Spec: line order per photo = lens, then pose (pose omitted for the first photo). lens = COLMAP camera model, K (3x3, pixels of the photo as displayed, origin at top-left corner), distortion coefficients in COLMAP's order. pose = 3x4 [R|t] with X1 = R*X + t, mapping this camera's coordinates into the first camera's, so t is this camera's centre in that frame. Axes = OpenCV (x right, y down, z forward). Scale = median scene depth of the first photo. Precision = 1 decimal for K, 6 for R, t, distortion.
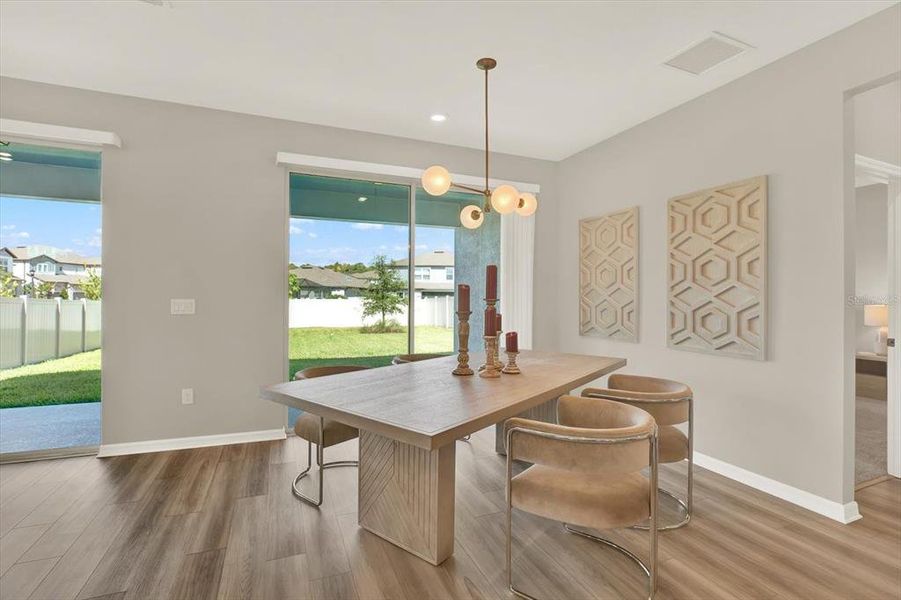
lens RADIAL K [[434.0, 0, 455.8], [0, 434.0, 293.6], [0, 0, 1]] dist [-0.033931, 0.011108]
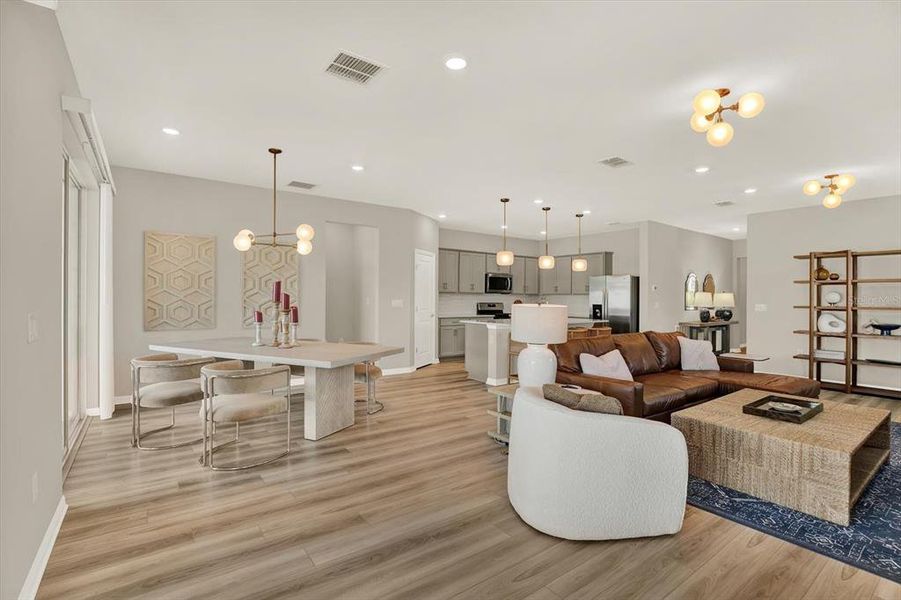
lens RADIAL K [[434.0, 0, 457.1], [0, 434.0, 297.4], [0, 0, 1]] dist [-0.033931, 0.011108]
pose [[-0.266047, -0.006221, 0.963940, -1.399079], [-0.019527, 0.999809, 0.001064, -0.013385], [-0.963762, -0.018539, -0.266118, 0.674124]]
